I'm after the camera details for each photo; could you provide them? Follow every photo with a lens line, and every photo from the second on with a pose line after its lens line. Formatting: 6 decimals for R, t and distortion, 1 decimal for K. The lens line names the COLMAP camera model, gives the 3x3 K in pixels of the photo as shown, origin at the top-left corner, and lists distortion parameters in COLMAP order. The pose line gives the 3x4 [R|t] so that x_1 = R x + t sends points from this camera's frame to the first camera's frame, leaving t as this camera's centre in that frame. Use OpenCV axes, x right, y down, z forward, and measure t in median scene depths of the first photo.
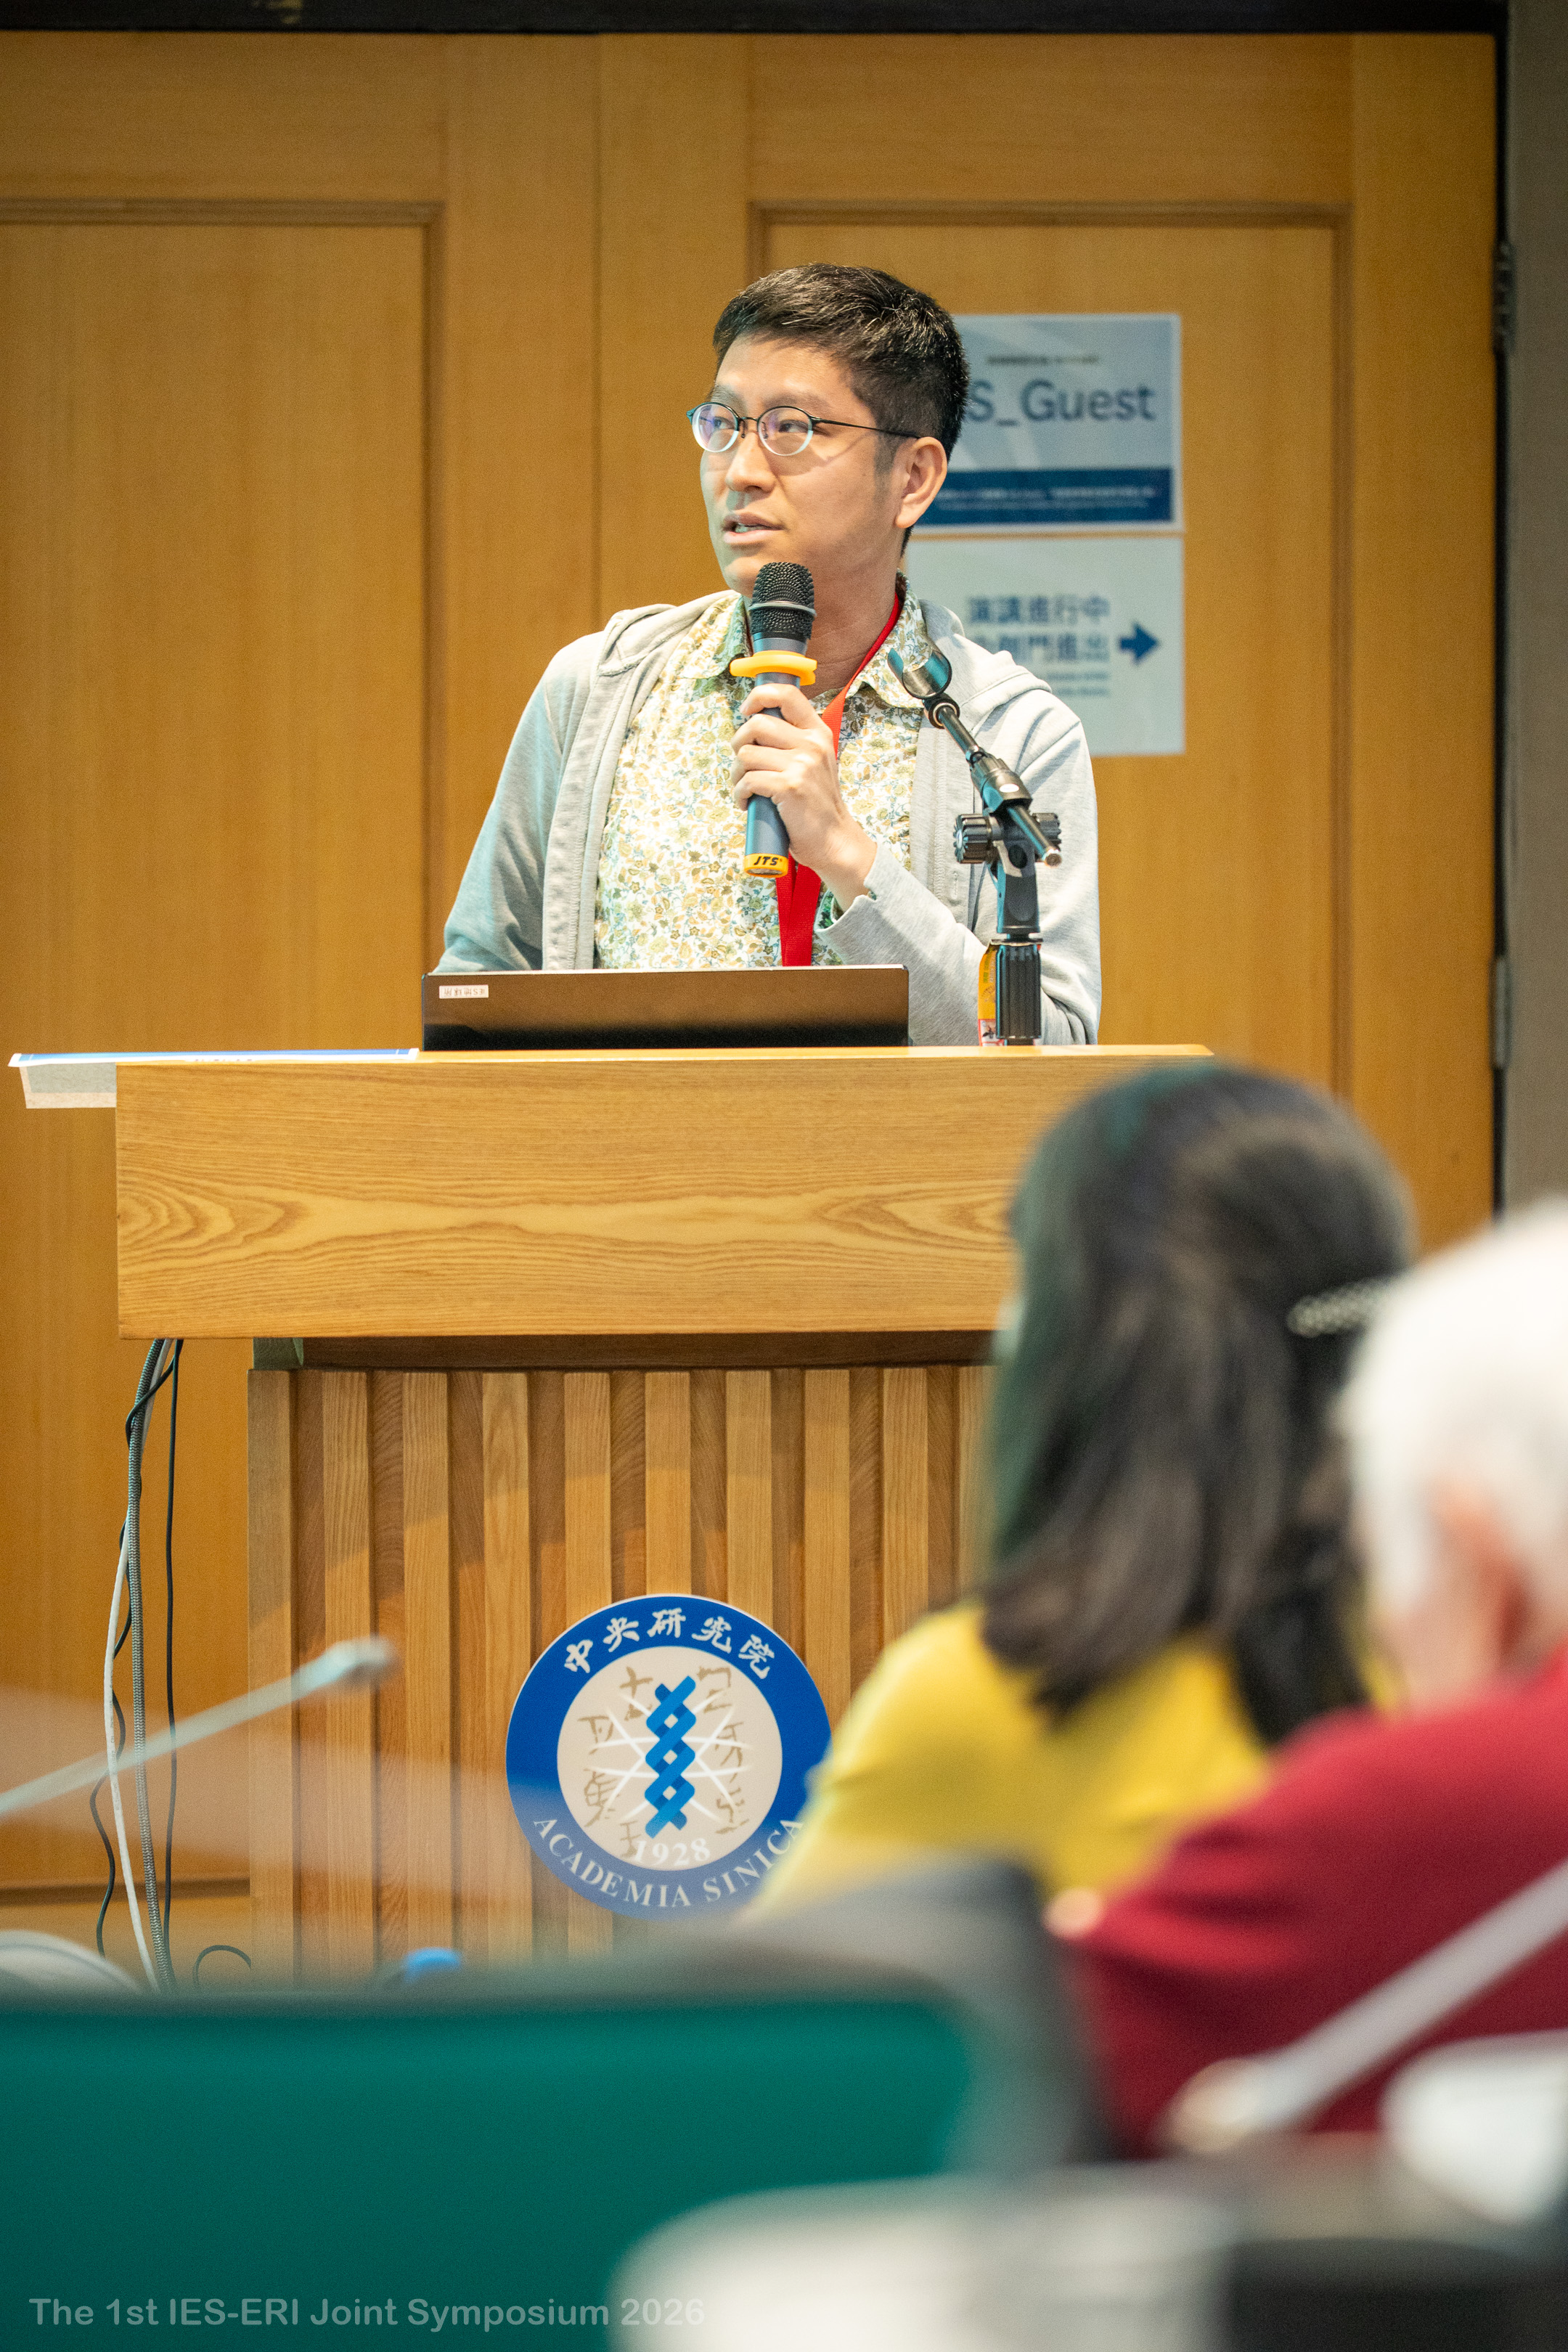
lens RADIAL K [[13466.0, 0, 784.0], [0, 13466.0, 1176.0], [0, 0, 1]] dist [-0.166483, 9.799783]
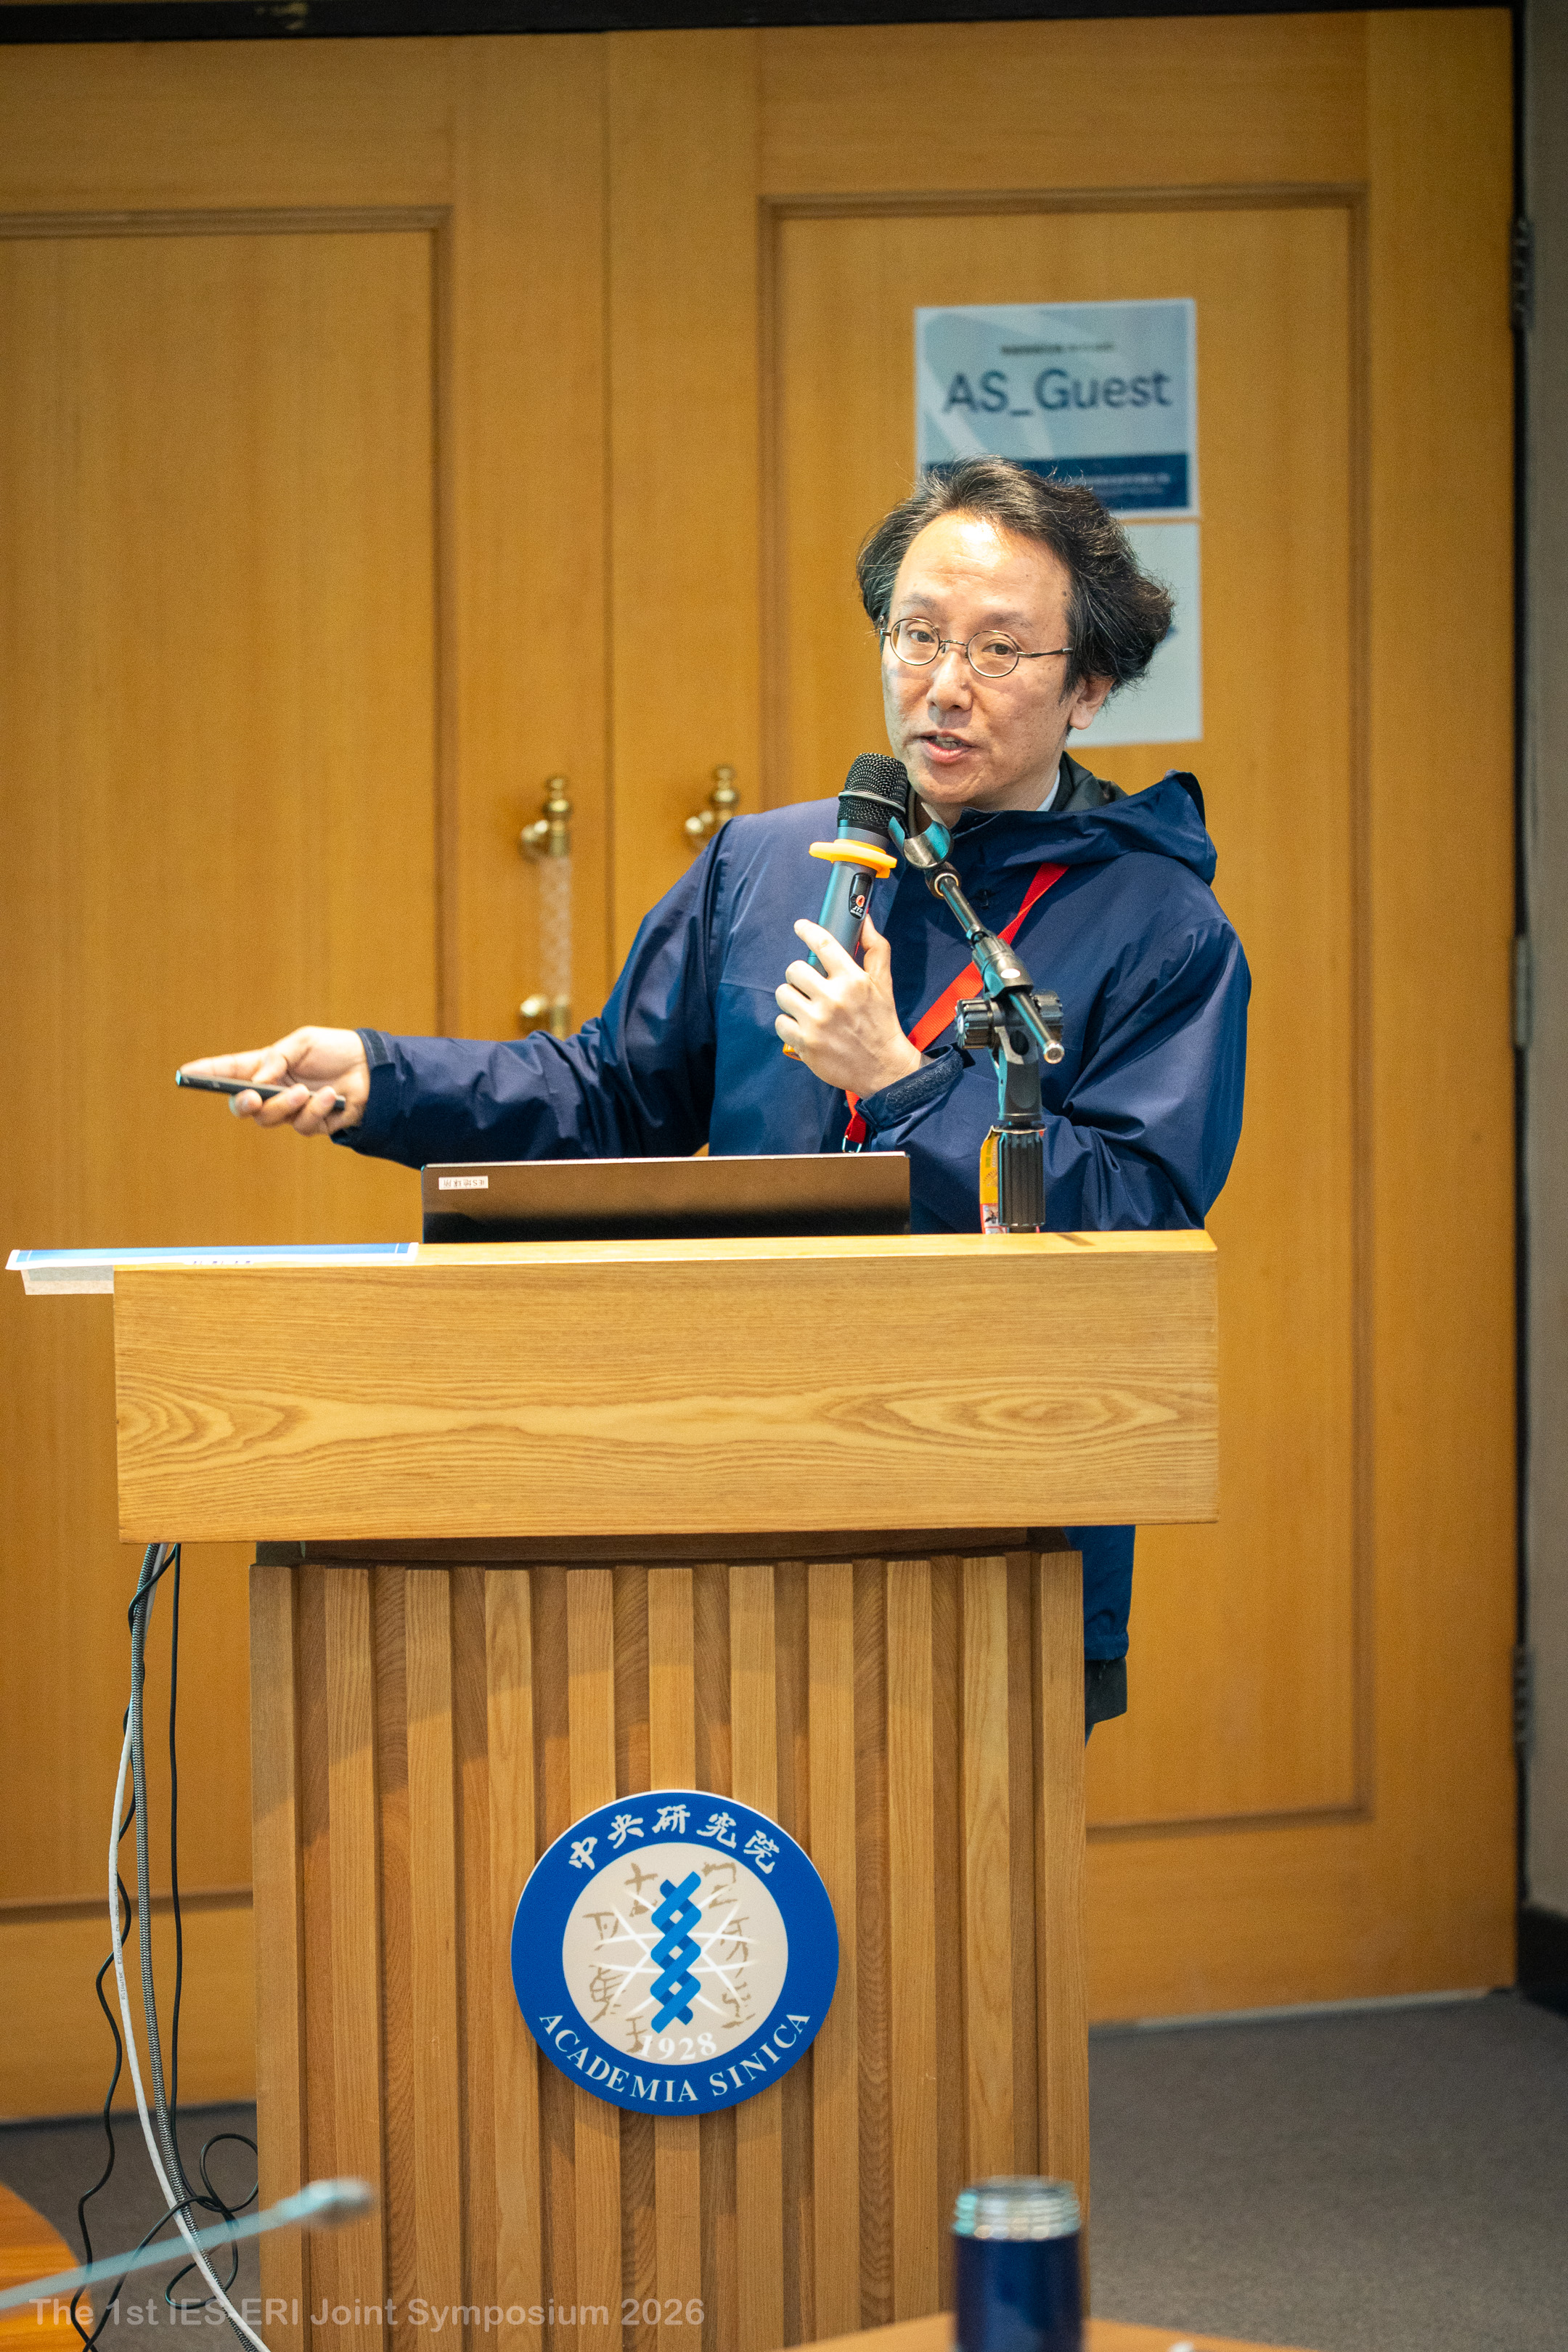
lens RADIAL K [[13466.0, 0, 784.0], [0, 13466.0, 1176.0], [0, 0, 1]] dist [-0.166483, 9.799783]
pose [[0.999966, -0.006368, -0.005256, 0.005181], [0.006605, 0.998903, 0.046351, -0.060536], [0.004955, -0.046384, 0.998911, 0.006139]]
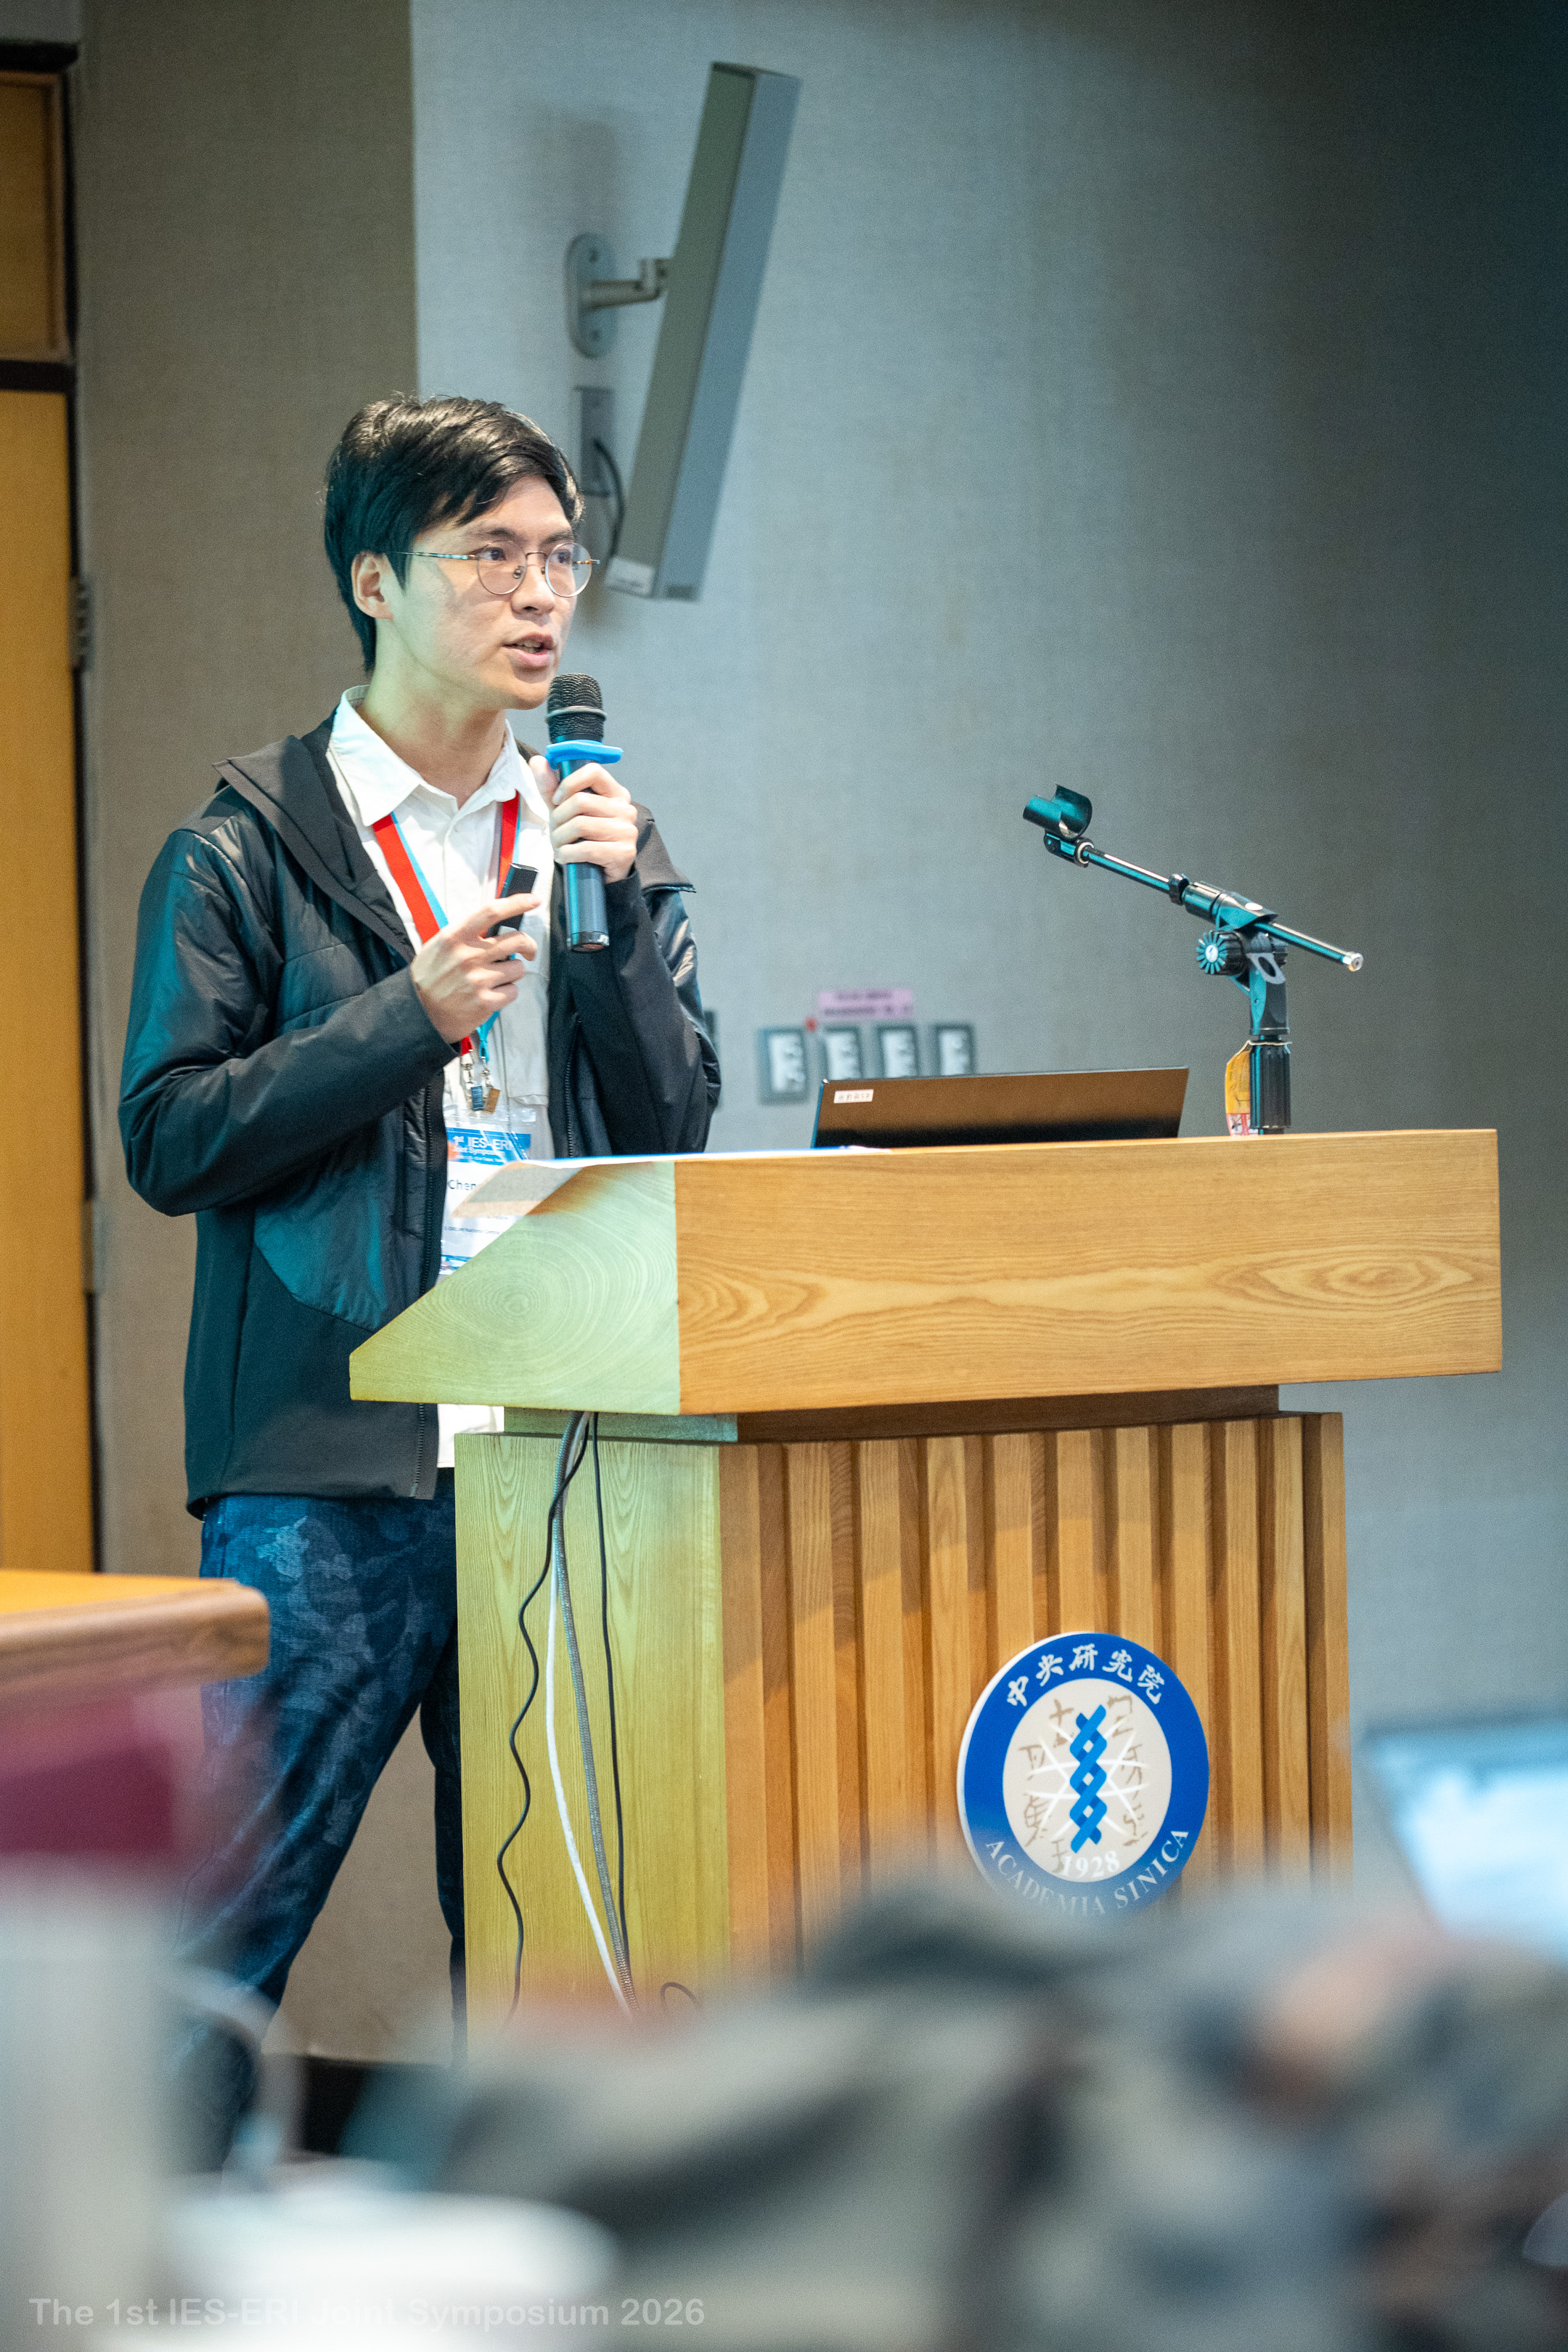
lens RADIAL K [[10595.0, 0, 784.0], [0, 10595.0, 1176.0], [0, 0, 1]] dist [-0.174924, 3.651047]
pose [[0.867845, -0.024845, 0.496213, -0.460646], [0.050044, 0.998041, -0.037554, 0.025139], [-0.494308, 0.057424, 0.867388, 0.255013]]
